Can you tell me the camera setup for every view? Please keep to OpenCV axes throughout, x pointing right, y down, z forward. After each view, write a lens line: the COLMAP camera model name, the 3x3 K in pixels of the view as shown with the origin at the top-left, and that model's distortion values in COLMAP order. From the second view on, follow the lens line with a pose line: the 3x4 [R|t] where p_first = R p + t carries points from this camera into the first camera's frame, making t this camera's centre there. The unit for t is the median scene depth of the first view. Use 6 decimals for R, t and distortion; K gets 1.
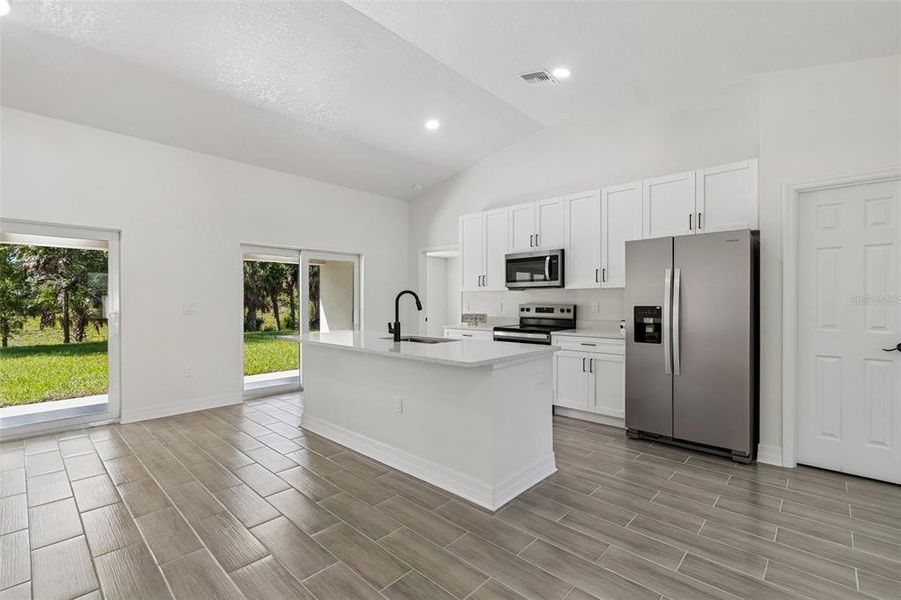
lens RADIAL K [[402.5, 0, 446.5], [0, 402.5, 307.0], [0, 0, 1]] dist [0.001445, 0.000157]
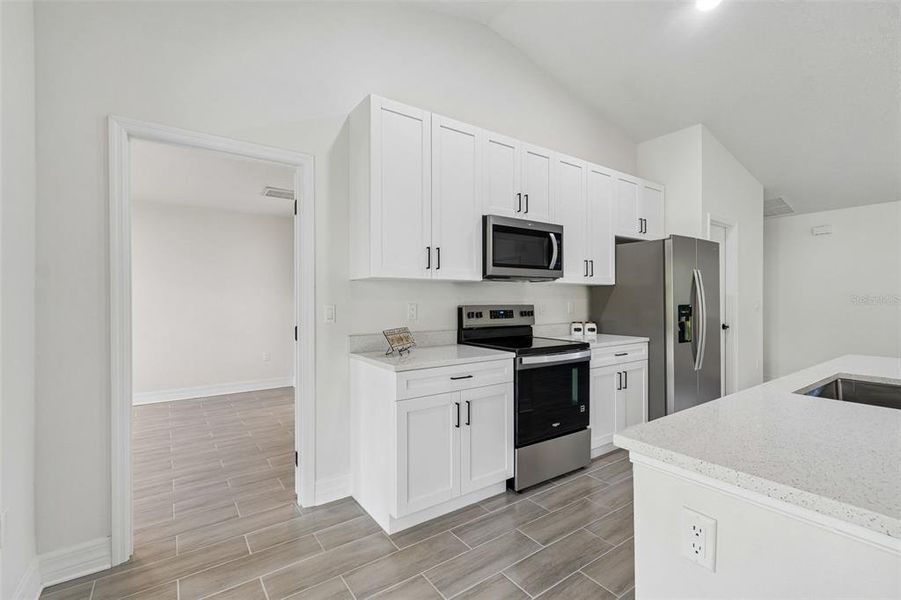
lens RADIAL K [[396.0, 0, 446.9], [0, 396.0, 302.3], [0, 0, 1]] dist [0.000337, -0.000277]
pose [[0.209851, -0.005106, 0.977720, -0.433961], [0.016269, 0.999866, 0.001730, -0.015055], [-0.977598, 0.015544, 0.209906, 1.048368]]
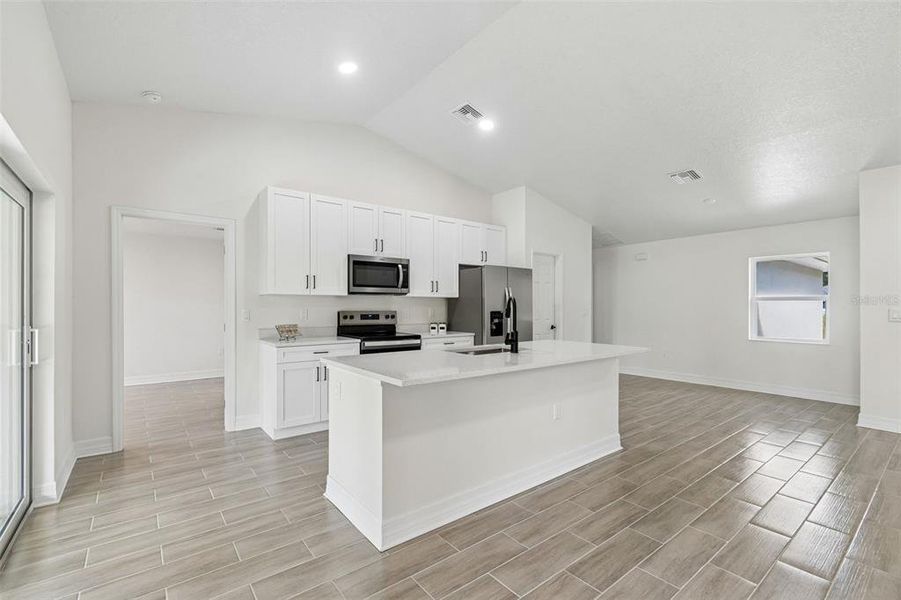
lens RADIAL K [[397.8, 0, 445.4], [0, 397.8, 309.4], [0, 0, 1]] dist [-0.001317, -0.000497]
pose [[0.156288, -0.005199, 0.987698, -0.750035], [0.012381, 0.999918, 0.003304, -0.012335], [-0.987634, 0.011712, 0.156340, 0.735098]]
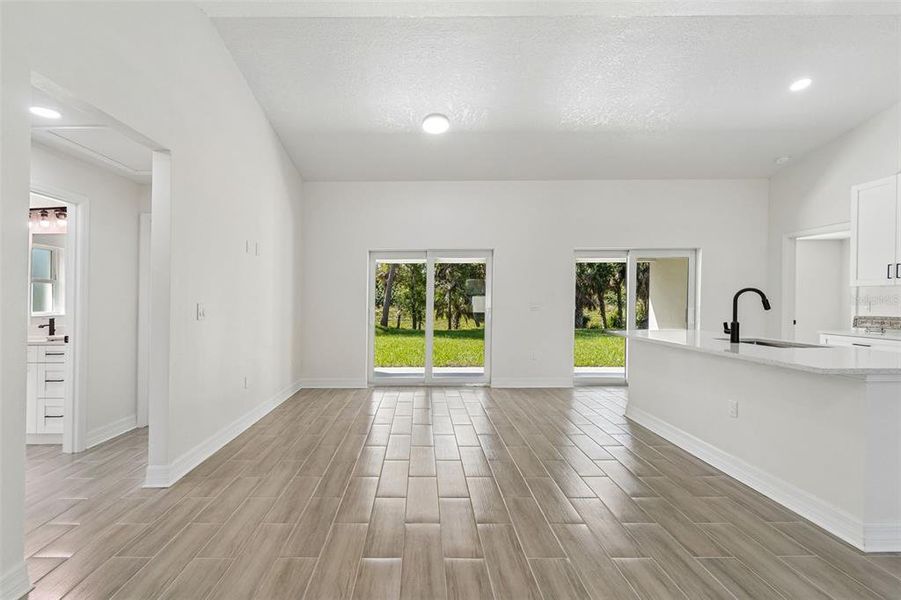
lens RADIAL K [[405.6, 0, 420.2], [0, 405.6, 309.5], [0, 0, 1]] dist [-0.000926, -0.000516]
pose [[0.680099, 0.016110, -0.732944, 0.050182], [-0.008098, 0.999863, 0.014462, 0.000178], [0.733076, -0.003900, 0.680136, -0.126611]]
